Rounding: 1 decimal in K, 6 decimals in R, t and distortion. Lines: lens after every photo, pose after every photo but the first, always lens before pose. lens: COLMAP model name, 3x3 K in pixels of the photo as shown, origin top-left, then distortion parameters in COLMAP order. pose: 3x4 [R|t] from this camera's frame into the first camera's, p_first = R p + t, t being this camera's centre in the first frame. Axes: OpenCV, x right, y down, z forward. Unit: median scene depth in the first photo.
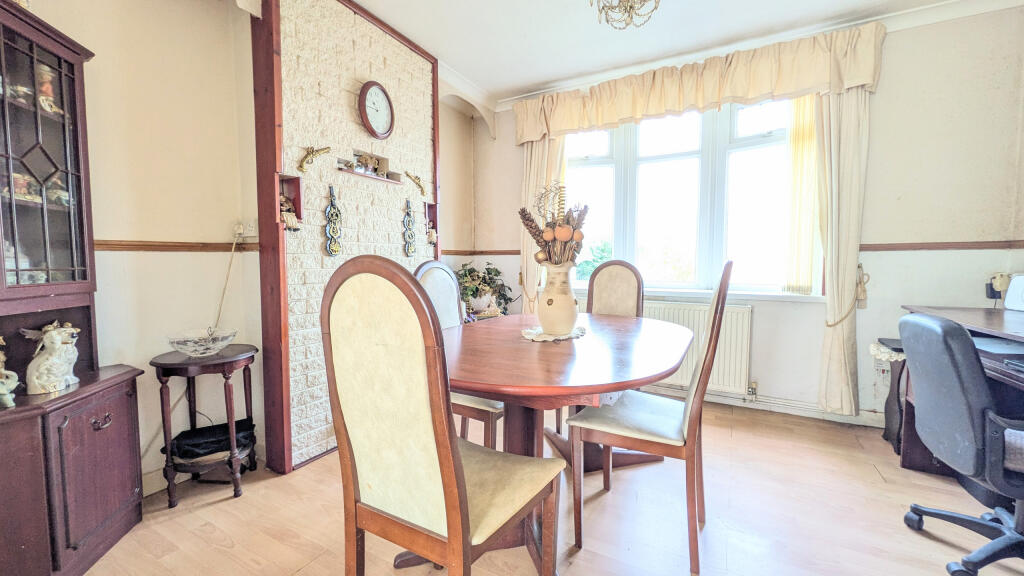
lens RADIAL K [[400.1, 0, 512.0], [0, 400.1, 288.0], [0, 0, 1]] dist [0.006137, -0.000158]
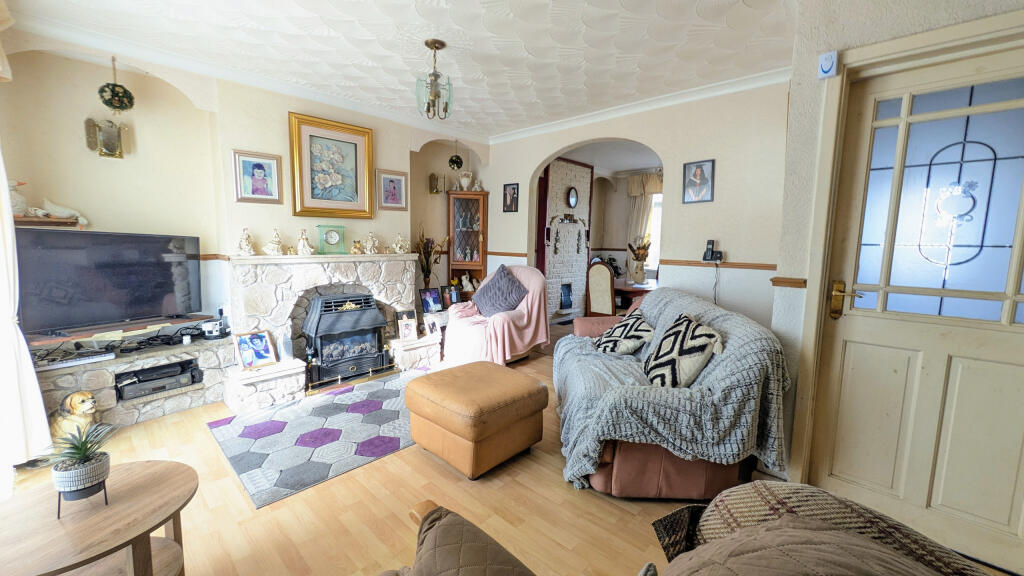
lens RADIAL K [[400.1, 0, 512.0], [0, 400.1, 288.0], [0, 0, 1]] dist [0.006137, -0.000158]
pose [[0.968825, 0.046940, -0.243257, -0.057793], [-0.033670, 0.997724, 0.058428, 0.001165], [0.245446, -0.048416, 0.968200, -1.574224]]
